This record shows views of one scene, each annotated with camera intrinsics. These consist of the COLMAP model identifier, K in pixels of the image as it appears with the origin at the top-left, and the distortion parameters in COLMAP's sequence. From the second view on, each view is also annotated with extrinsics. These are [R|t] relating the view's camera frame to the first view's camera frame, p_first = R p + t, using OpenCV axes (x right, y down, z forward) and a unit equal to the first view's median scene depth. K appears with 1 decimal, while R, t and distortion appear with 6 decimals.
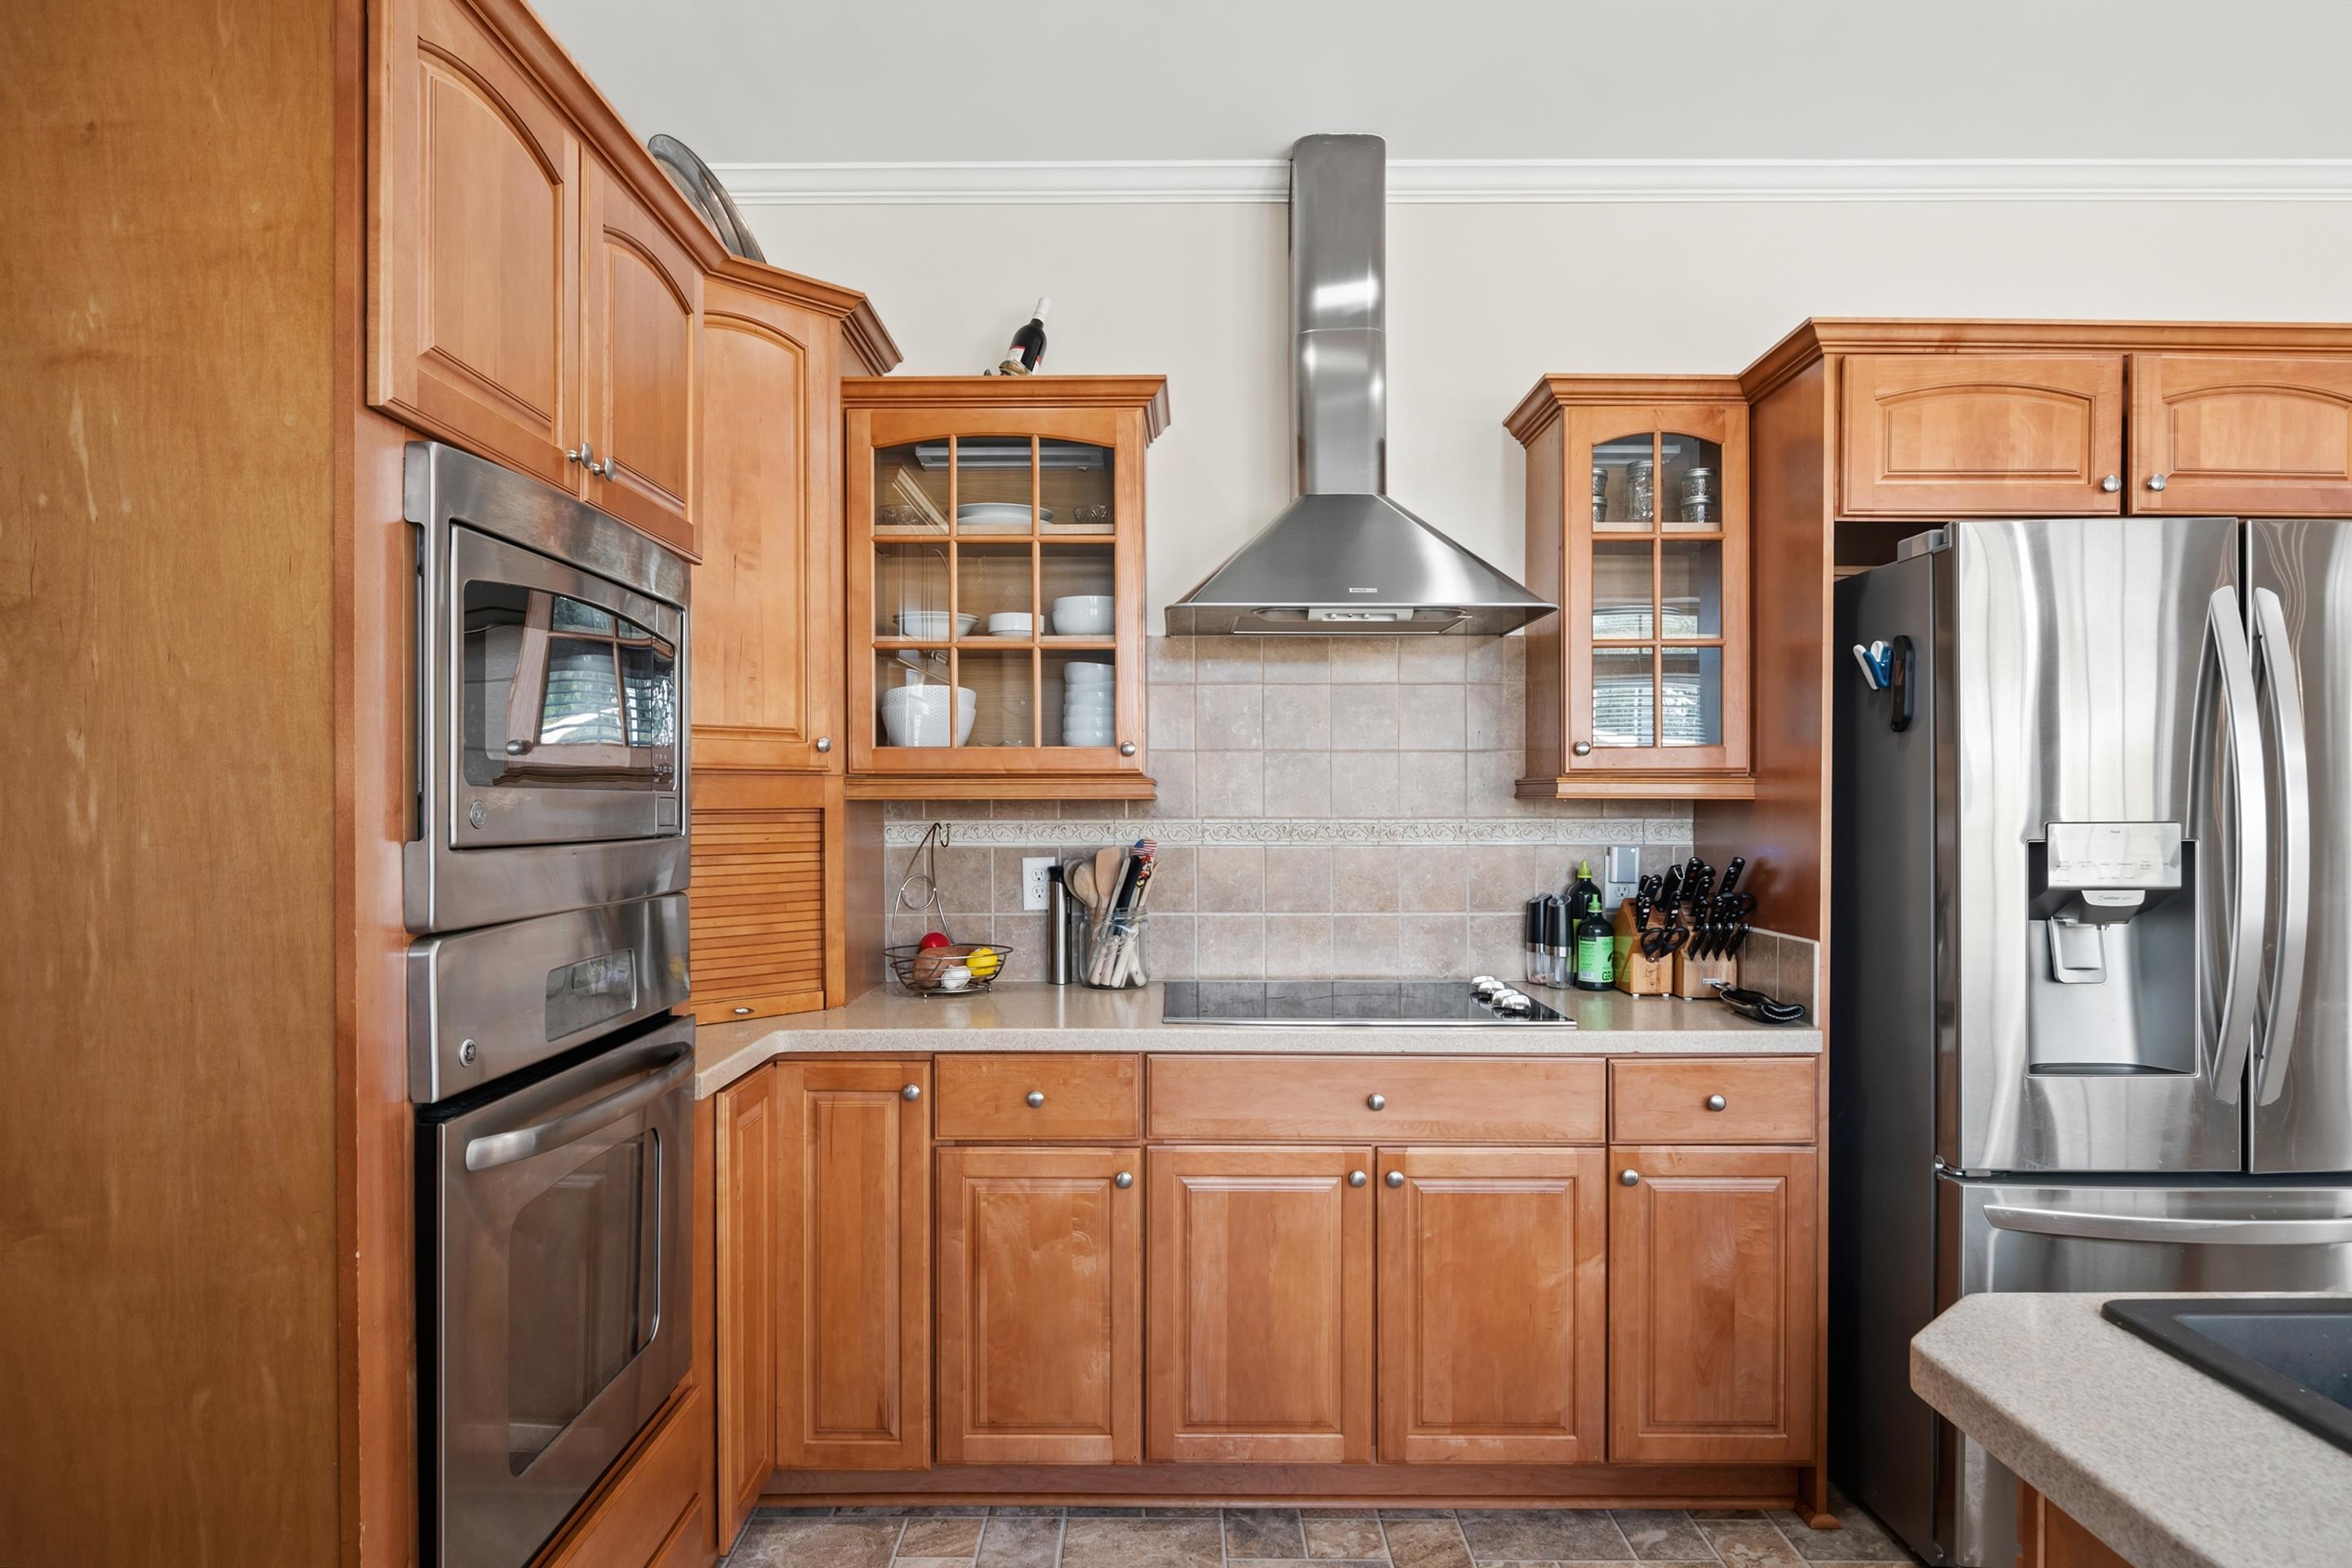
lens RADIAL K [[1467.7, 0, 1218.8], [0, 1467.7, 791.3], [0, 0, 1]] dist [-0.015343, -0.000875]
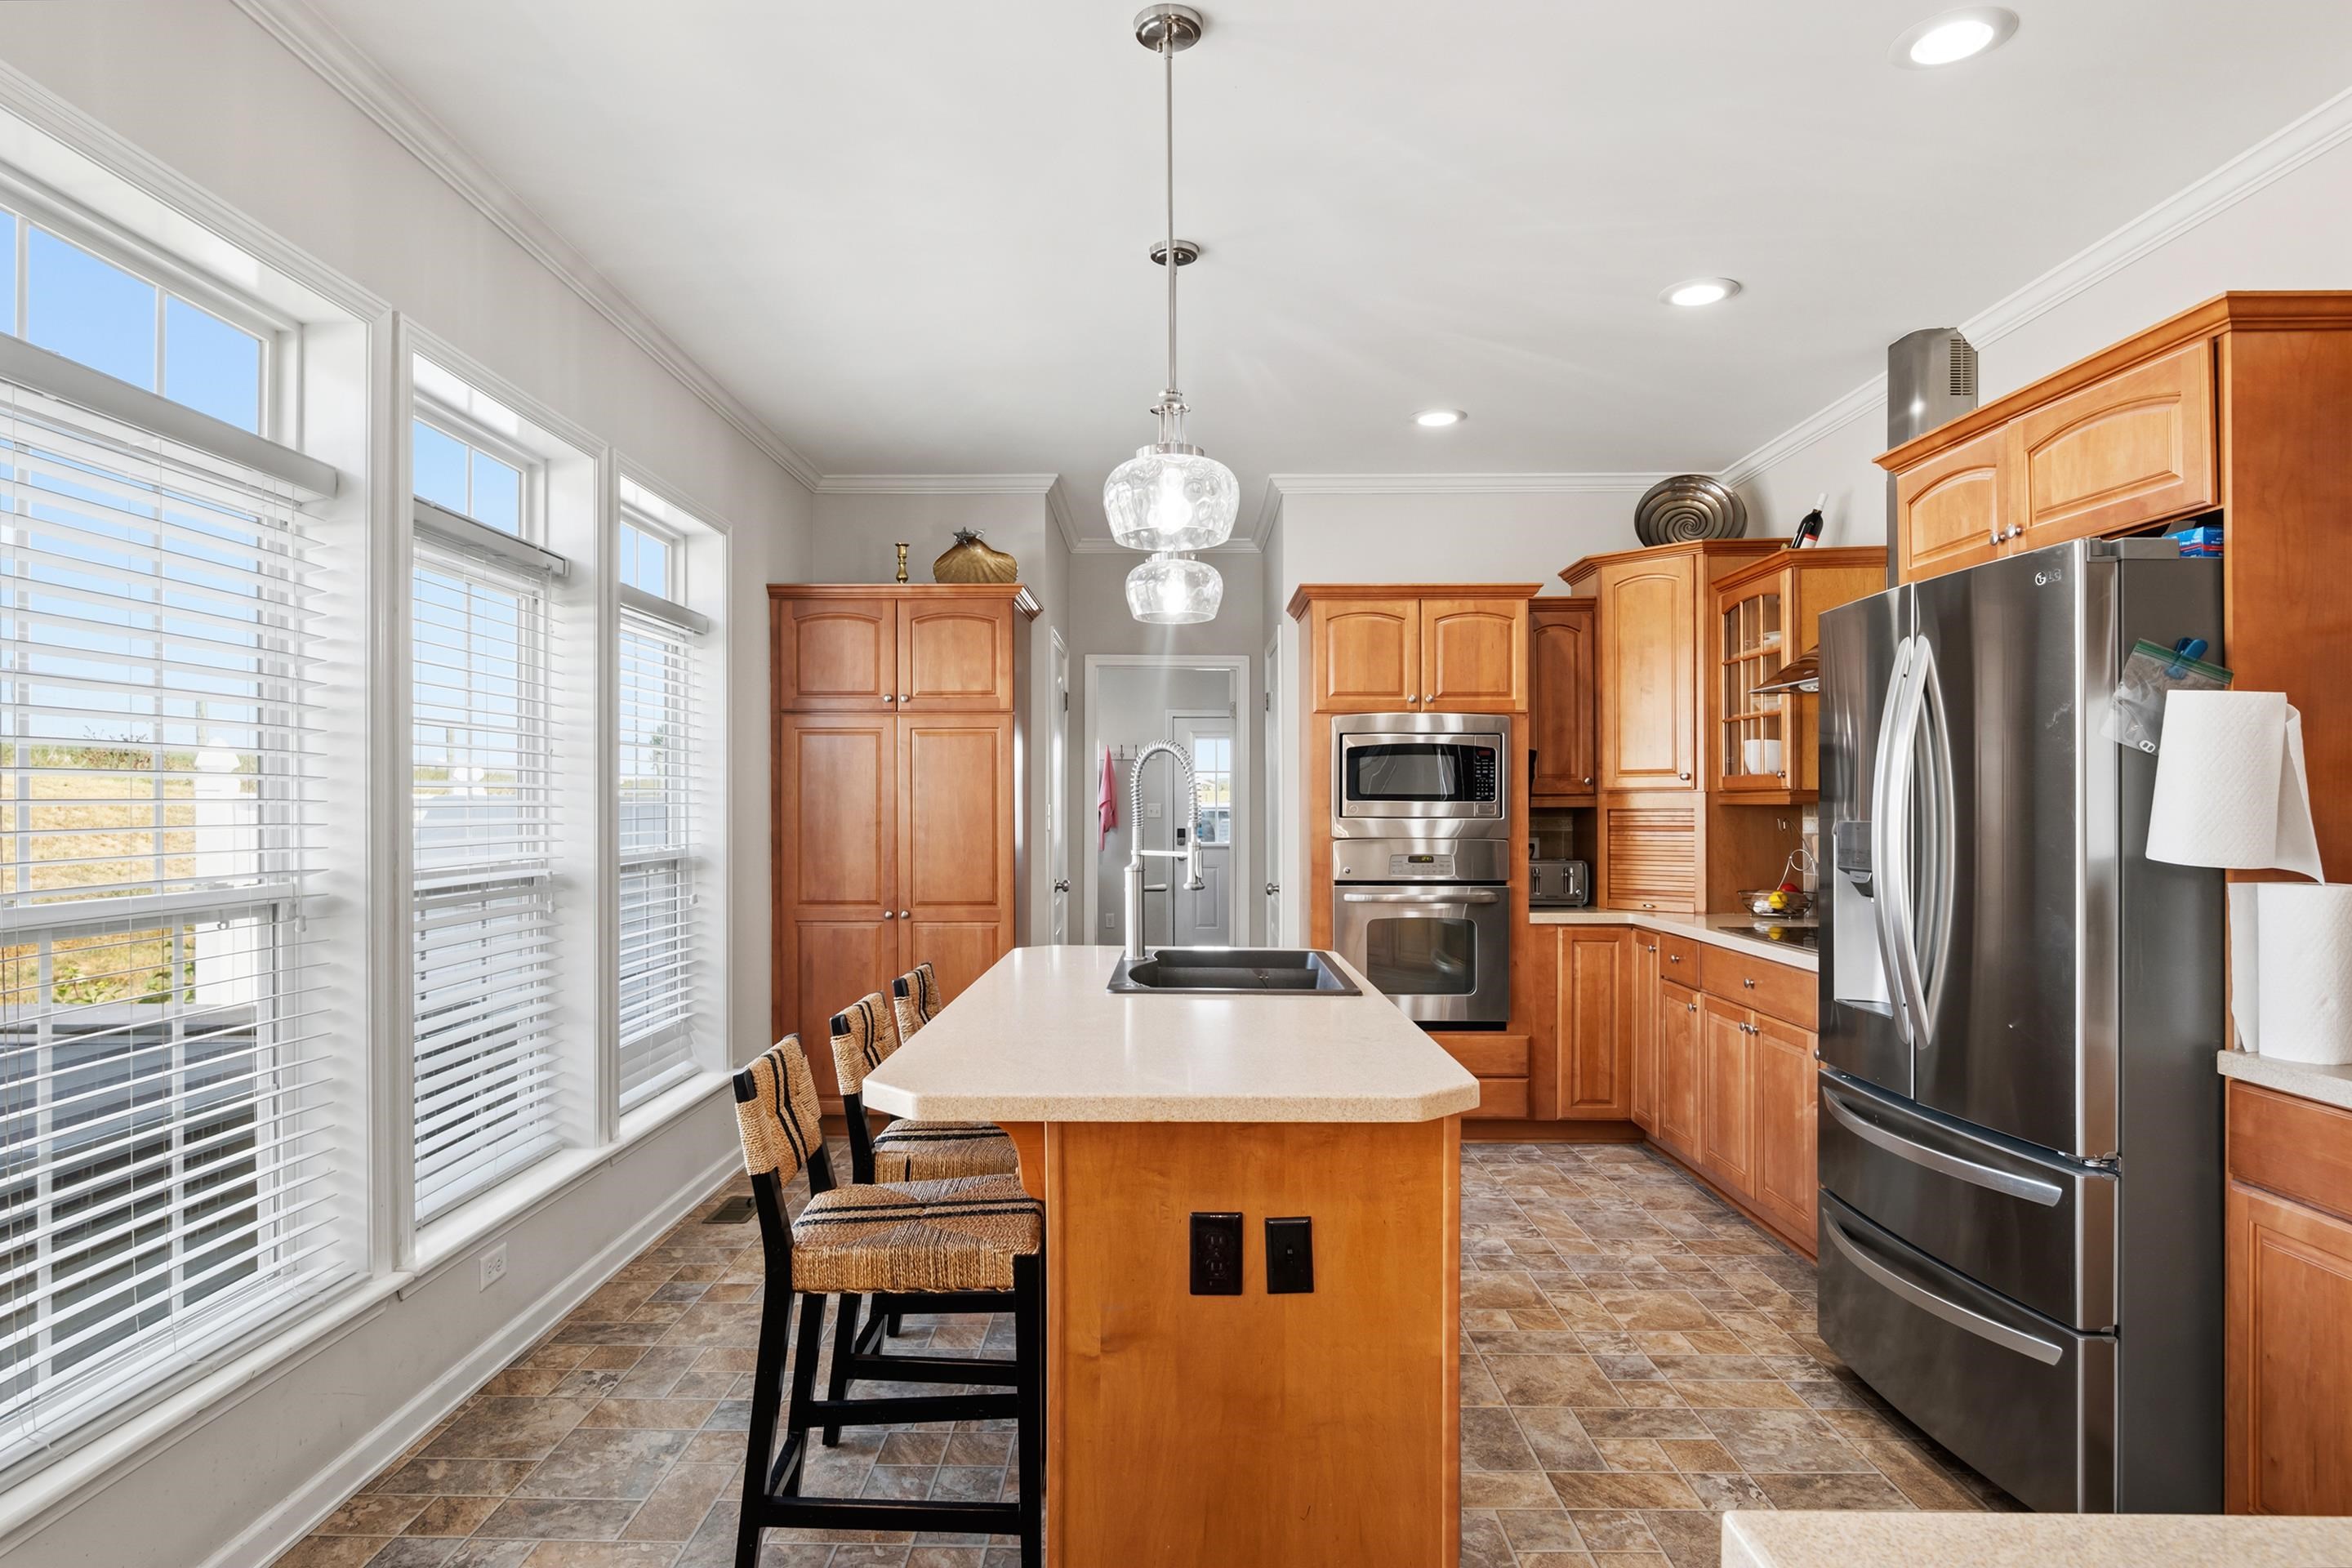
lens RADIAL K [[1344.6, 0, 1152.2], [0, 1344.6, 801.9], [0, 0, 1]] dist [-0.004385, -0.006514]
pose [[0.001924, 0.000109, -0.999998, 1.668673], [0.002331, 0.999997, 0.000114, 0.001375], [0.999995, -0.002331, 0.001924, 0.309965]]
